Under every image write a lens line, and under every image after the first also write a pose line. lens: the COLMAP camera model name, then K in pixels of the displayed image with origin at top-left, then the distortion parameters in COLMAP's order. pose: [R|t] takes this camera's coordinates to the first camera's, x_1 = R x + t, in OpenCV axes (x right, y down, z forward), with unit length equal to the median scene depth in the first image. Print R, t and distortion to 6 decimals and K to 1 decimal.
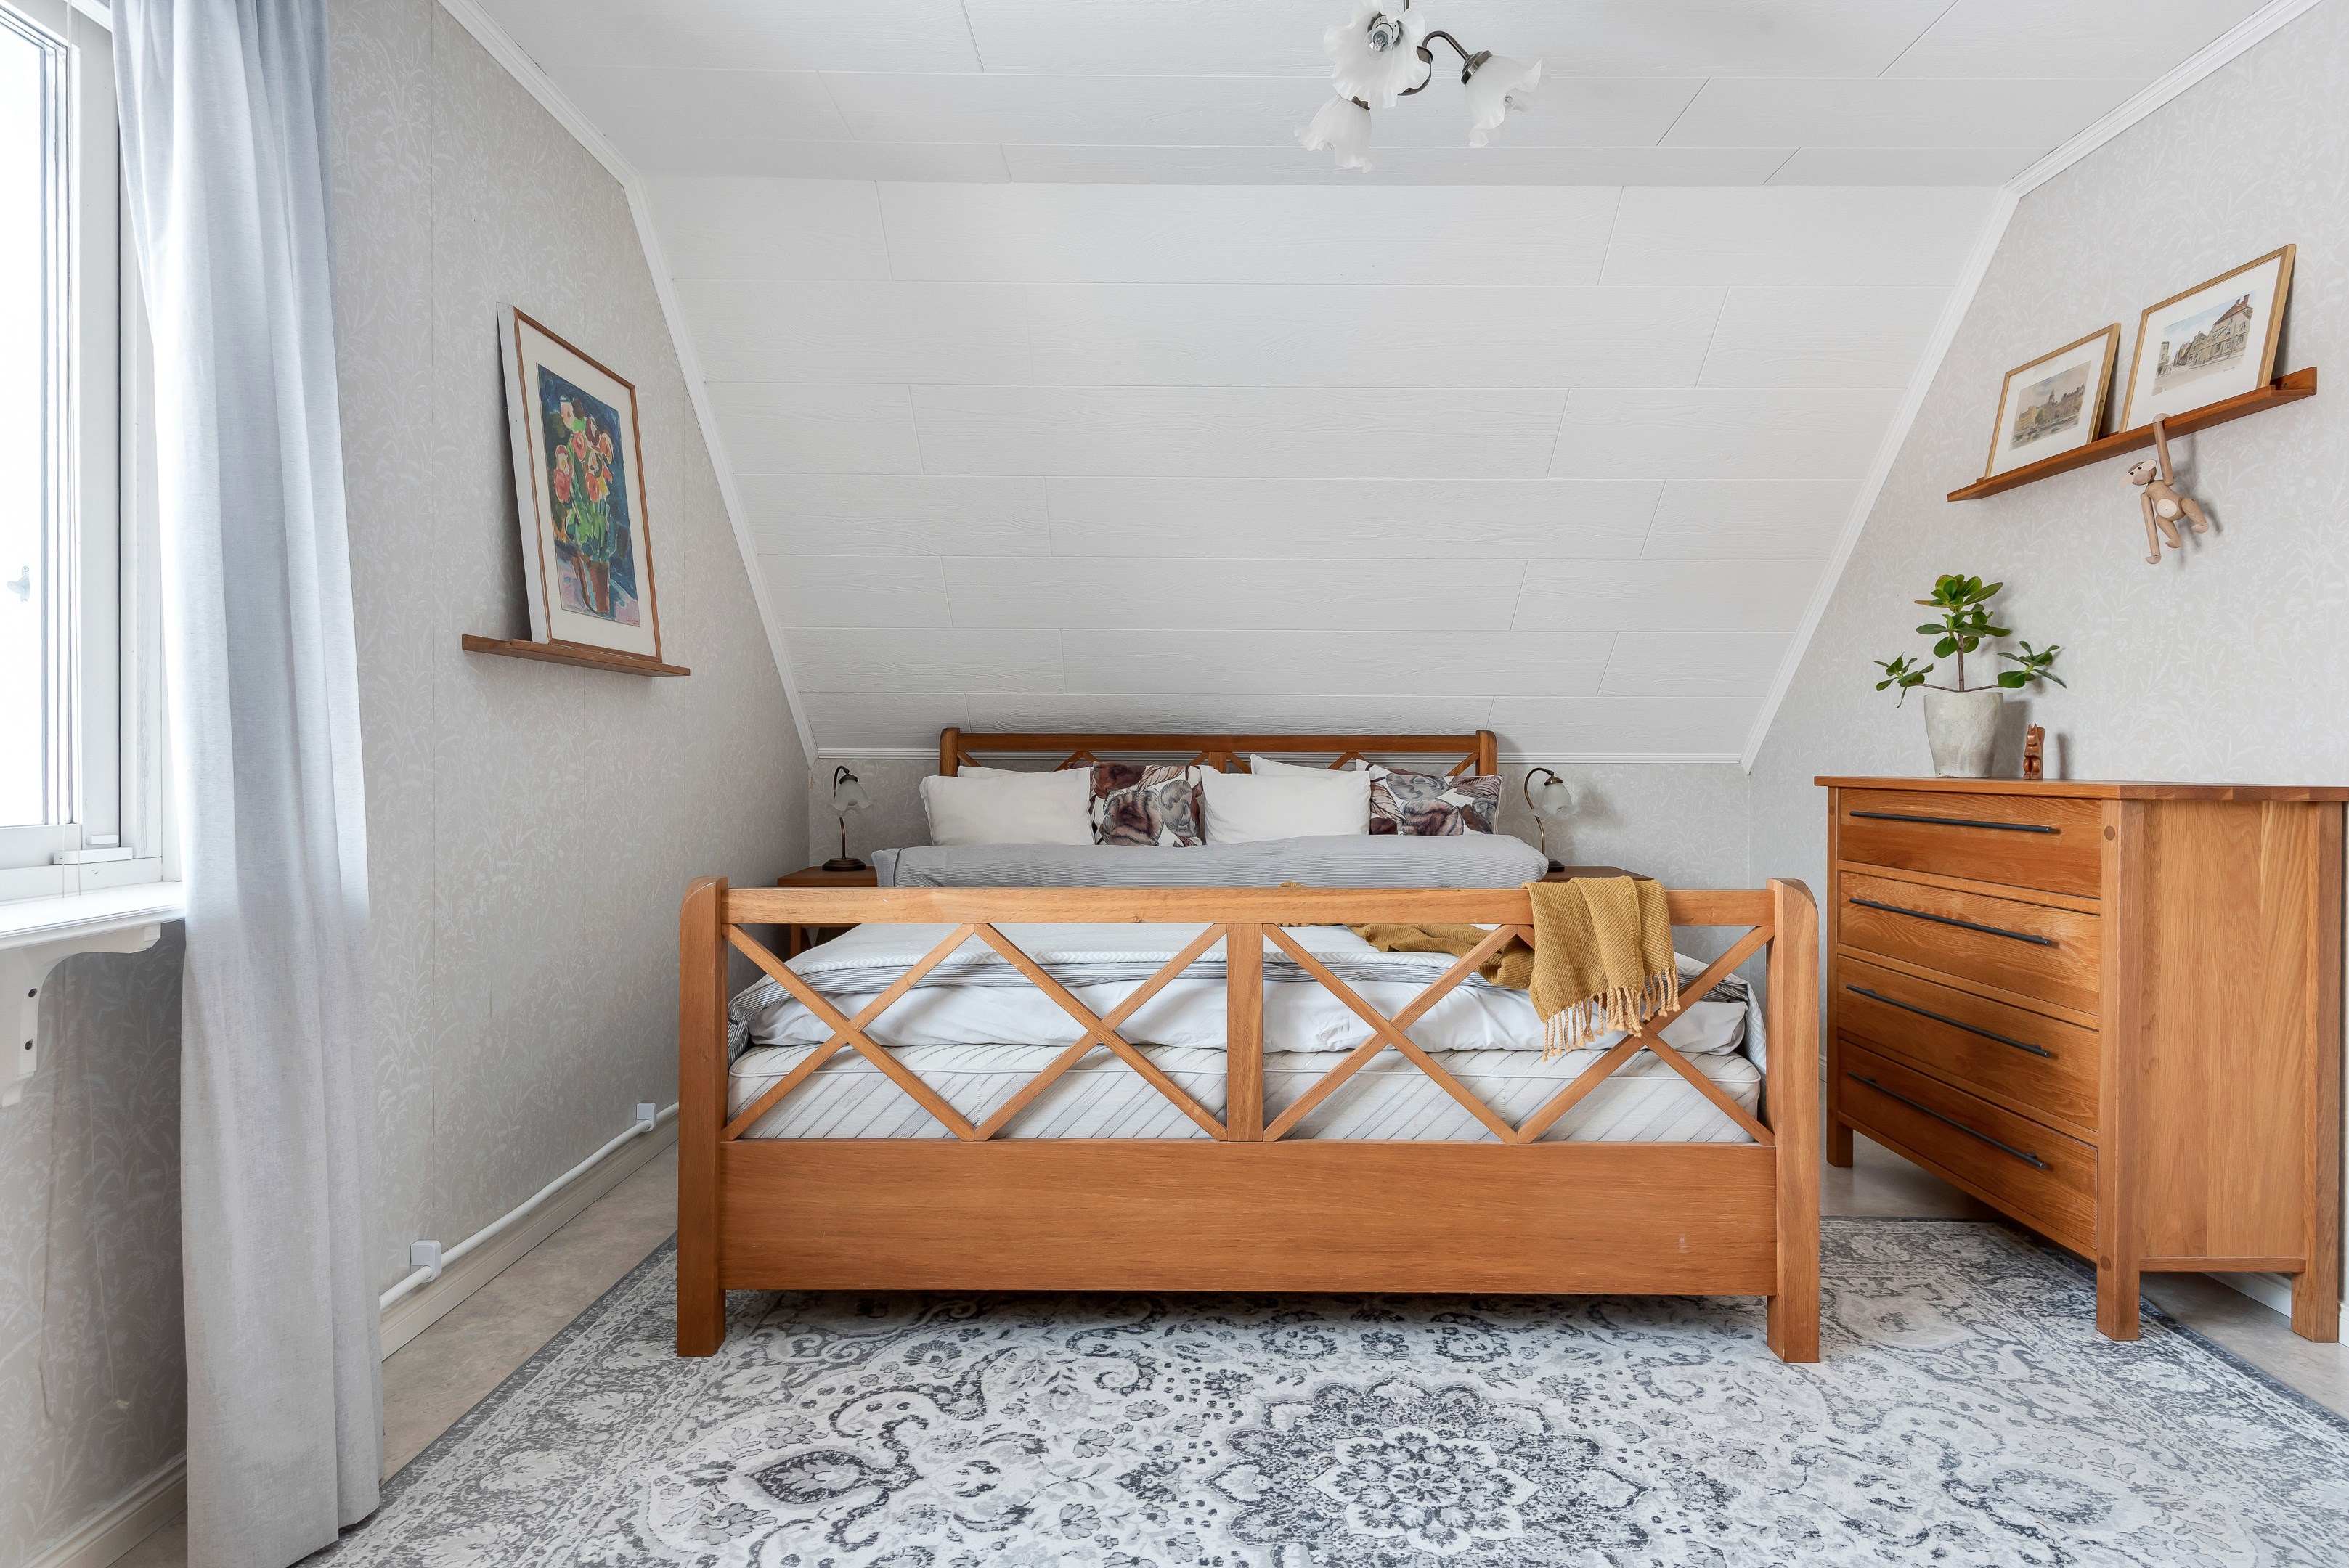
lens RADIAL K [[1198.8, 0, 1175.0], [0, 1198.8, 759.5], [0, 0, 1]] dist [0.004824, -0.000847]
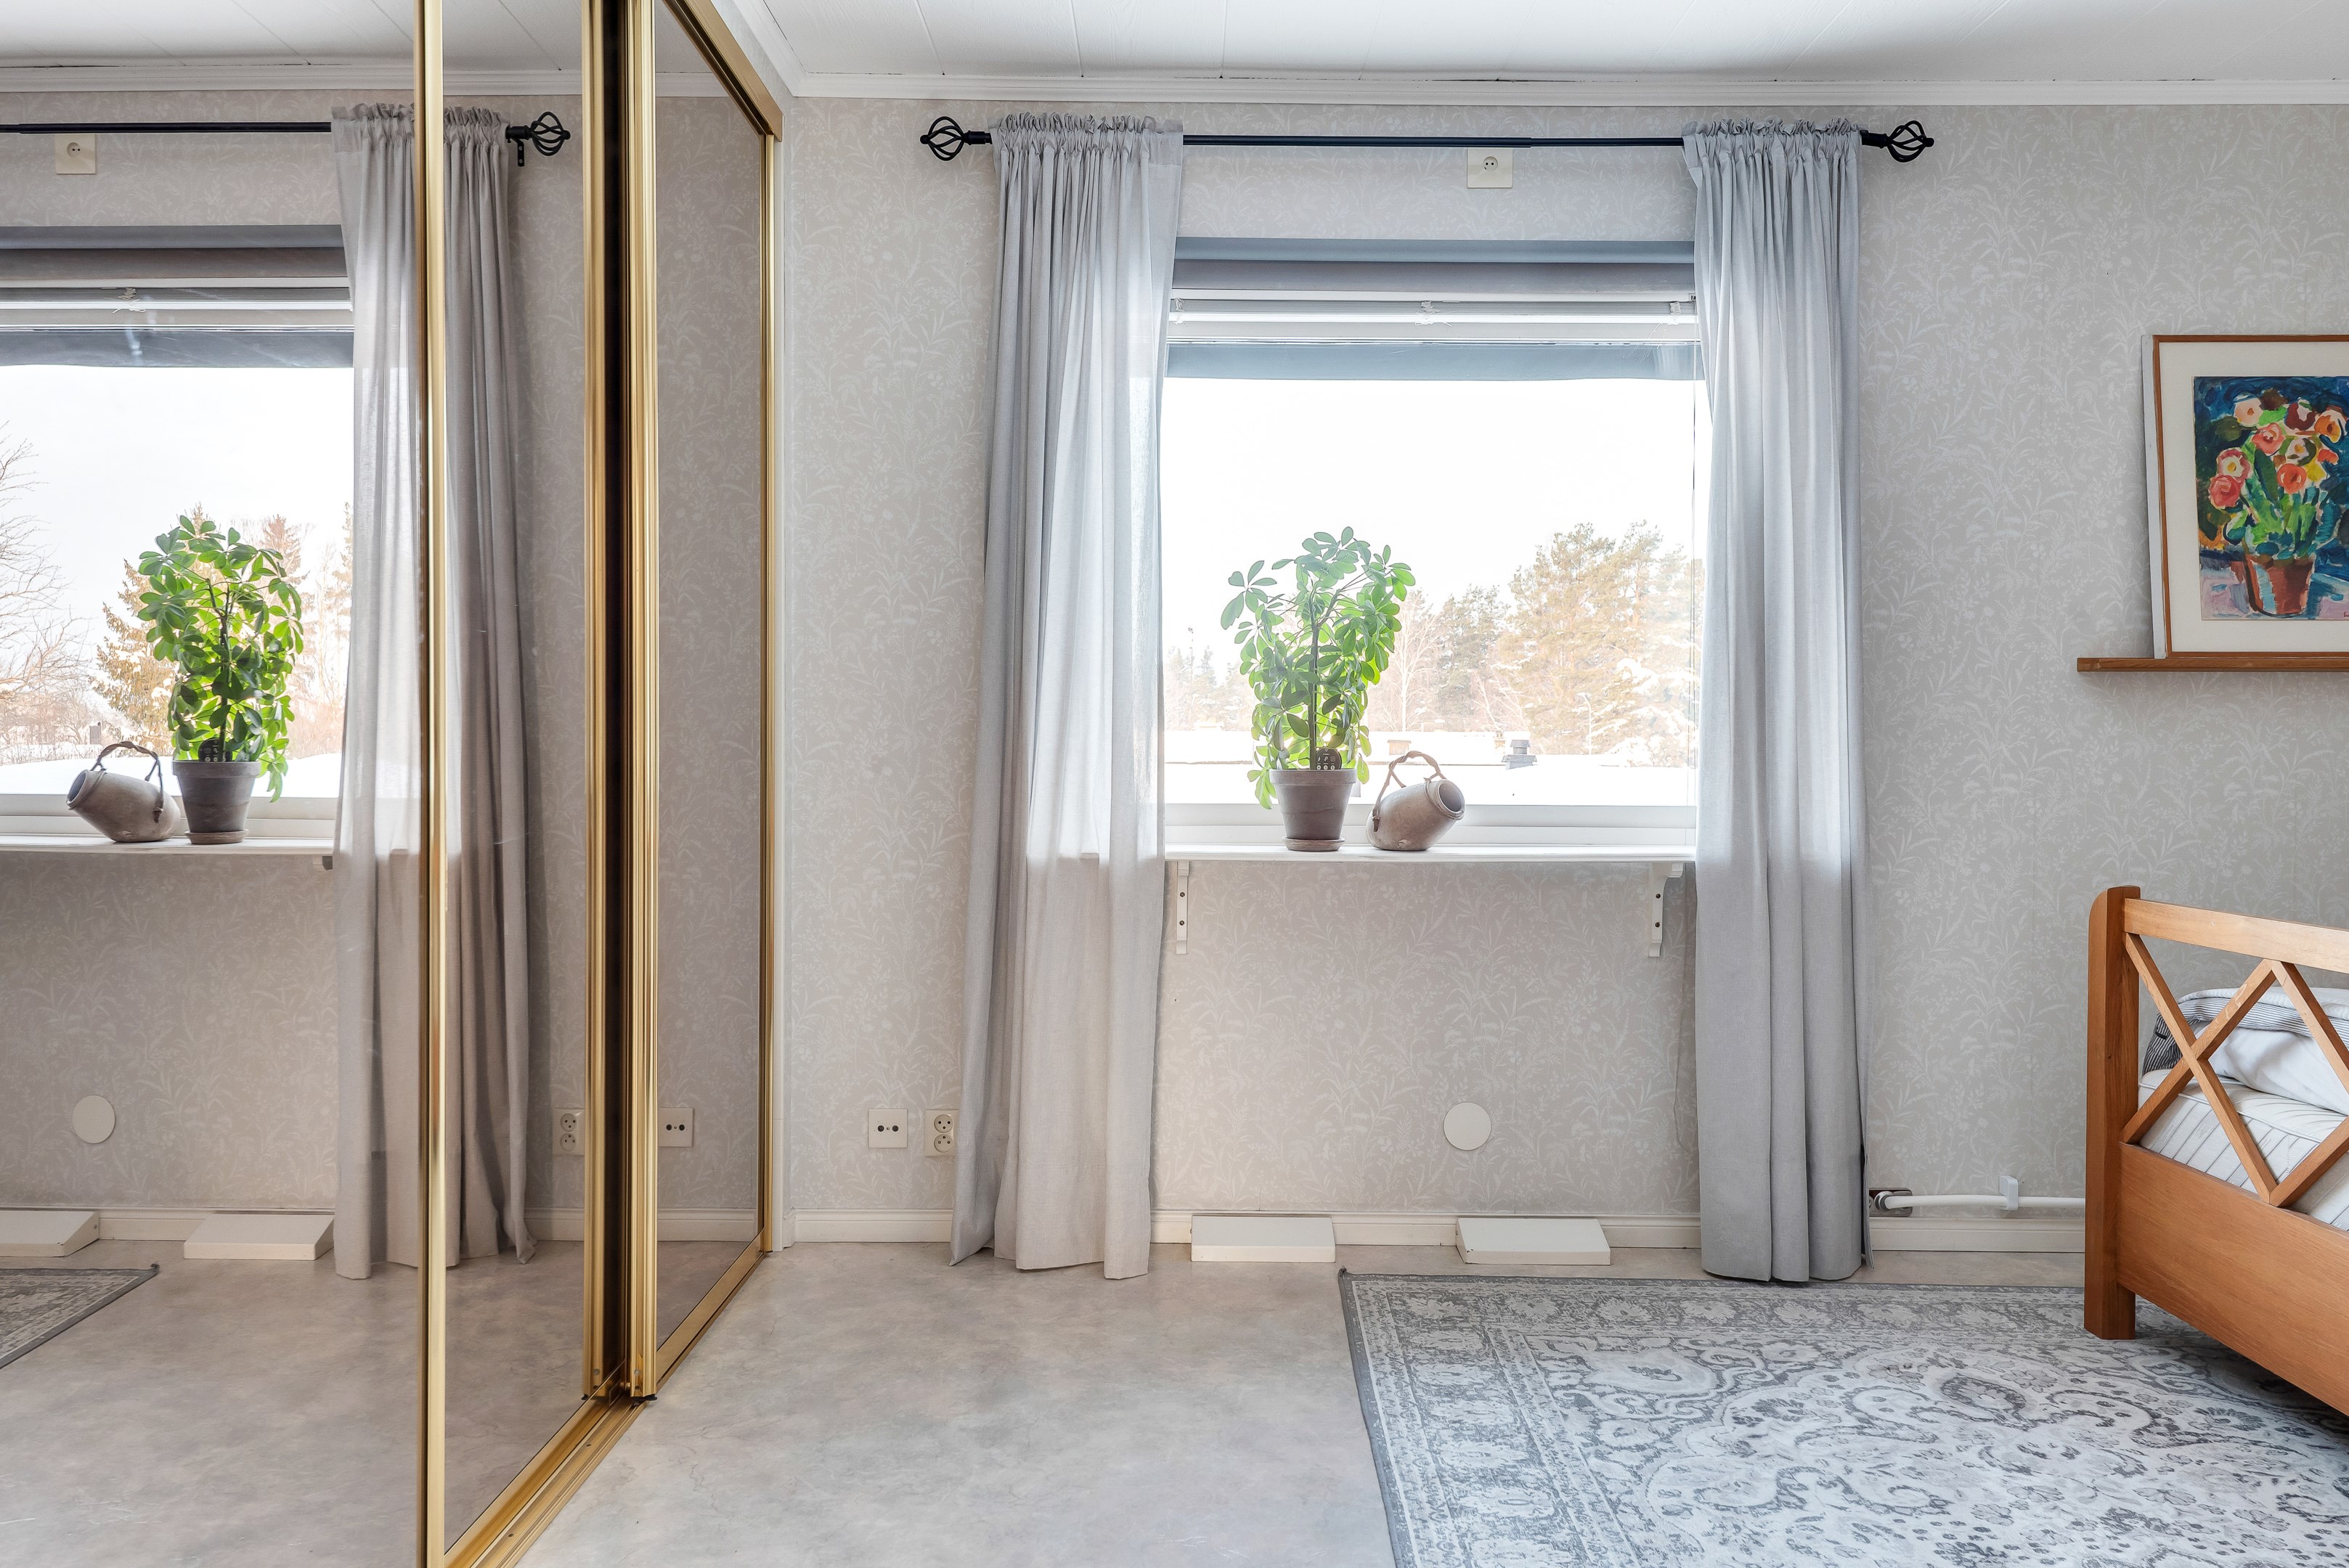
lens RADIAL K [[1745.6, 0, 1168.4], [0, 1745.6, 784.3], [0, 0, 1]] dist [0.008885, 0.001735]
pose [[-0.001070, 0.020244, -0.999795, 0.987104], [-0.007620, 0.999766, 0.020251, -0.012917], [0.999970, 0.007640, -0.000916, 0.154618]]
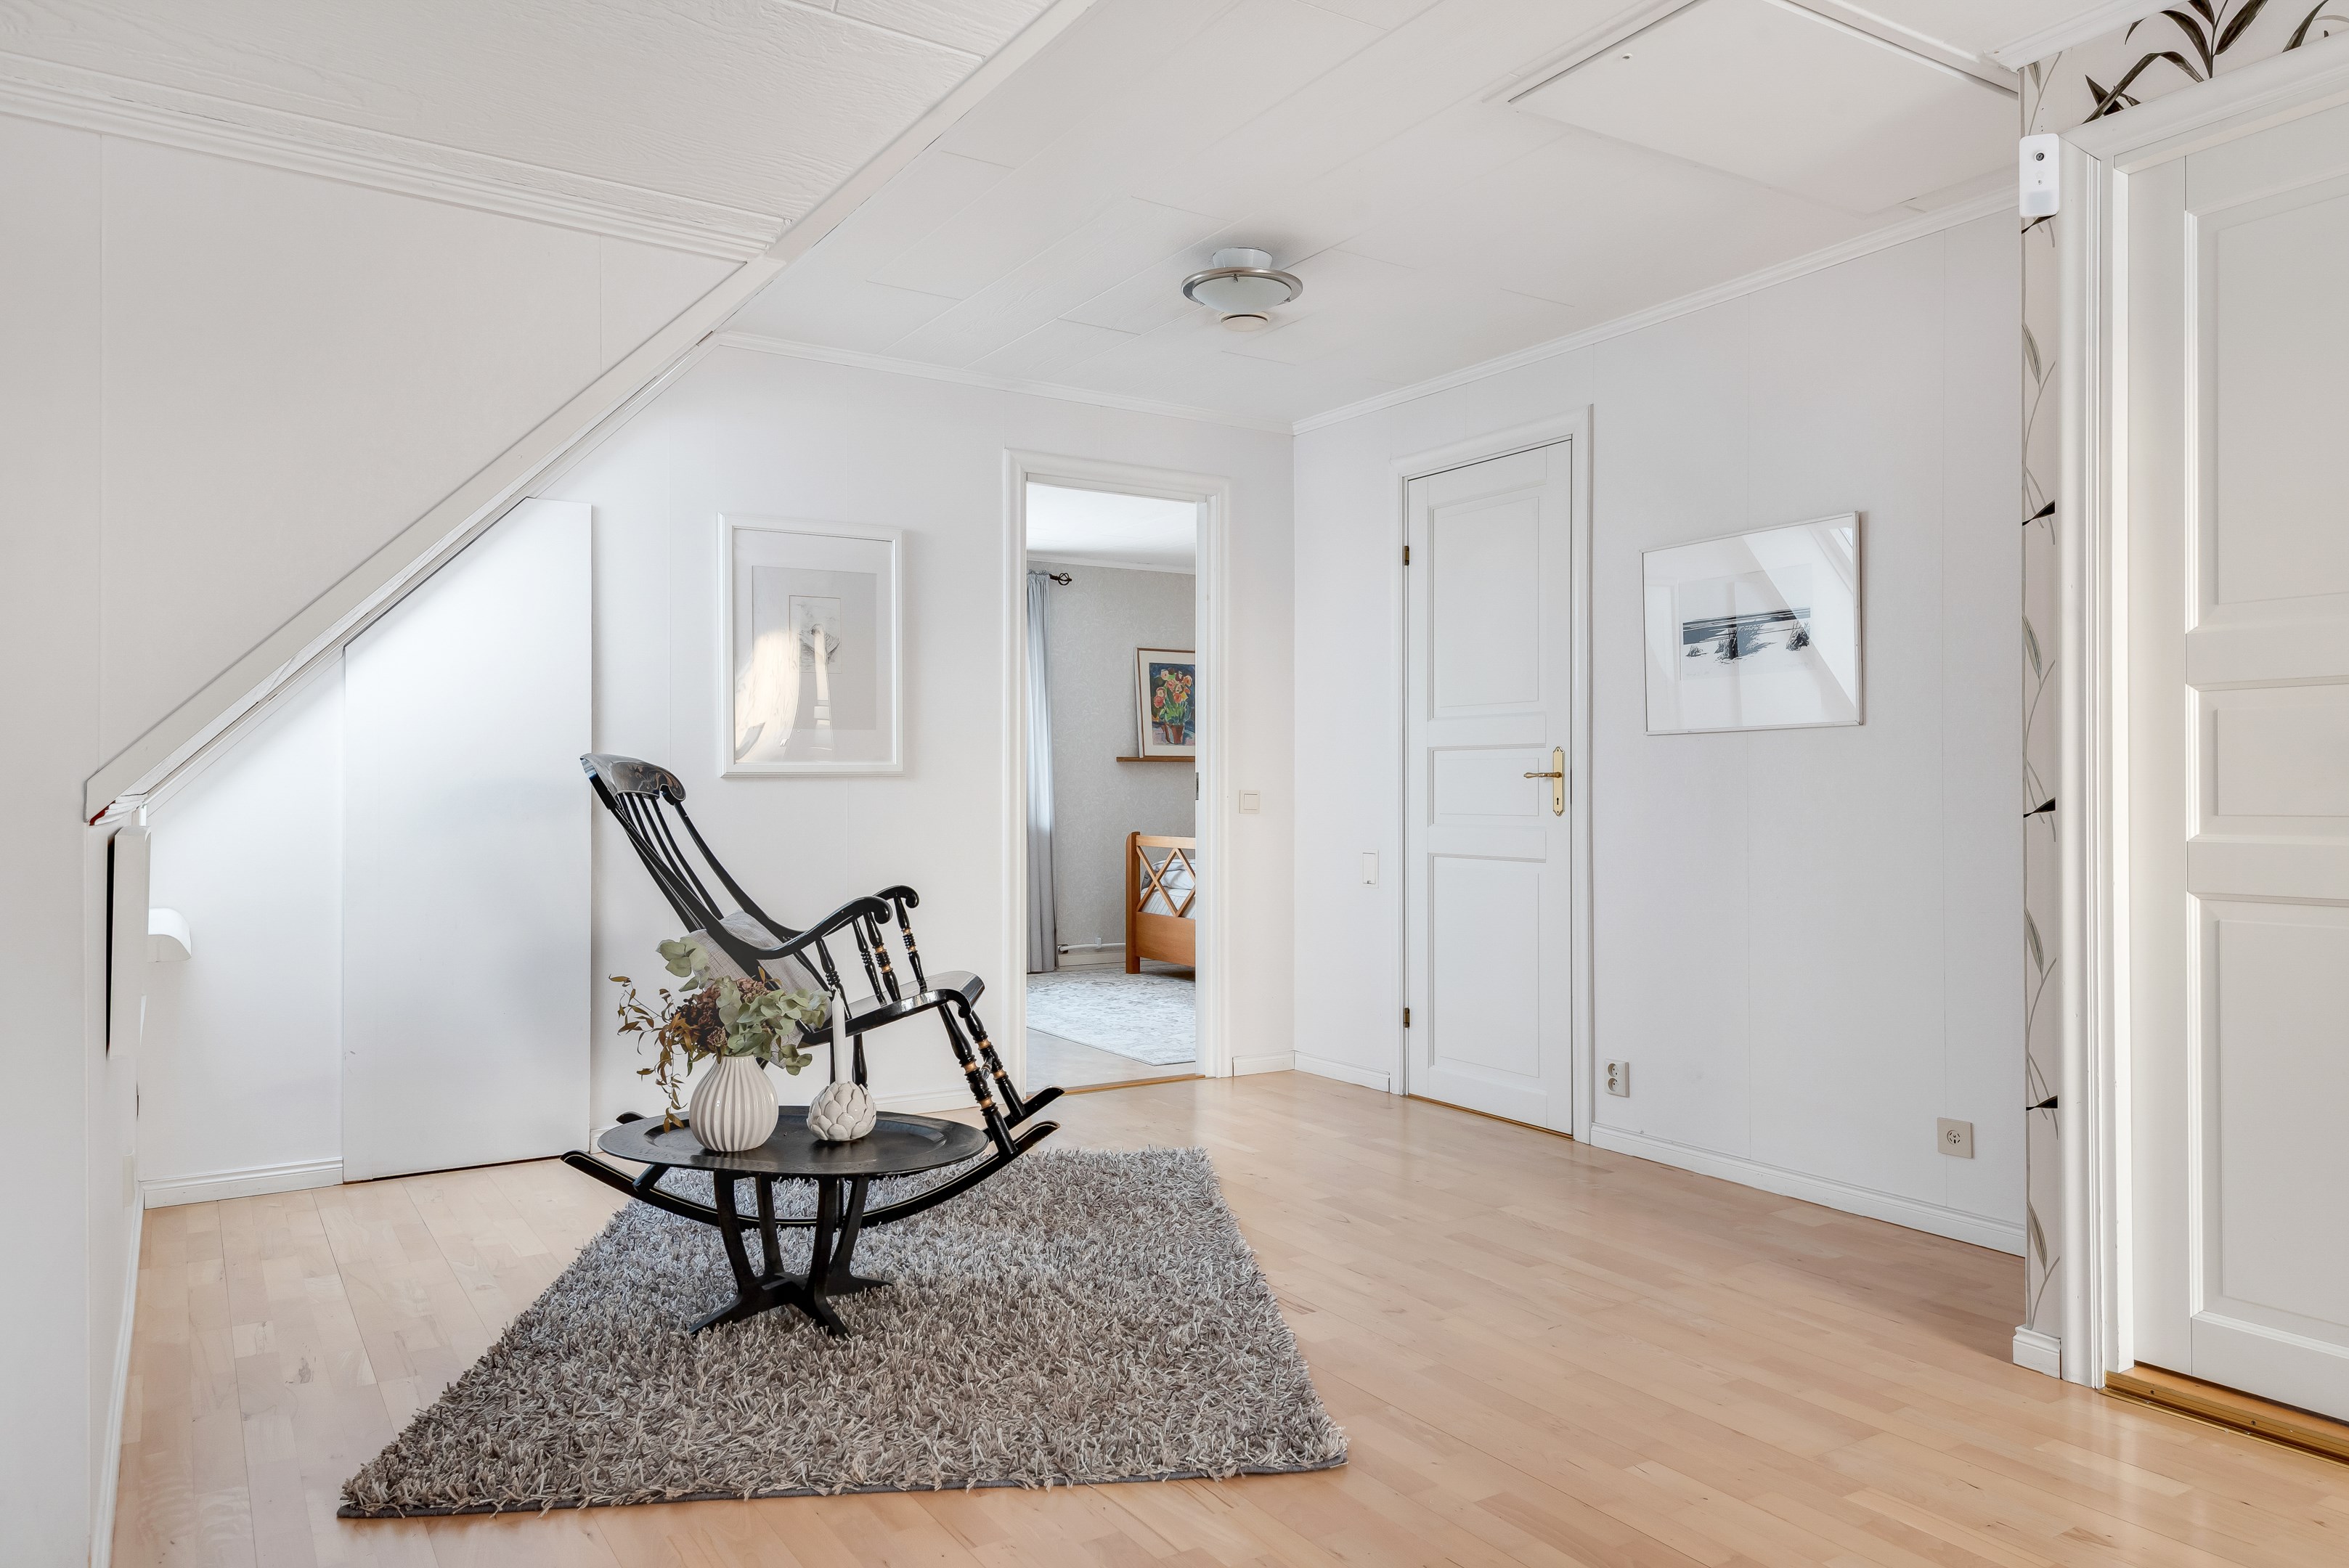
lens RADIAL K [[1576.7, 0, 1176.6], [0, 1576.7, 781.9], [0, 0, 1]] dist [-0.000208, 0.000001]
pose [[0.536196, -0.003484, -0.844087, 2.933094], [-0.000850, 0.999989, -0.004667, -0.017168], [0.844093, 0.003220, 0.536187, -1.083257]]
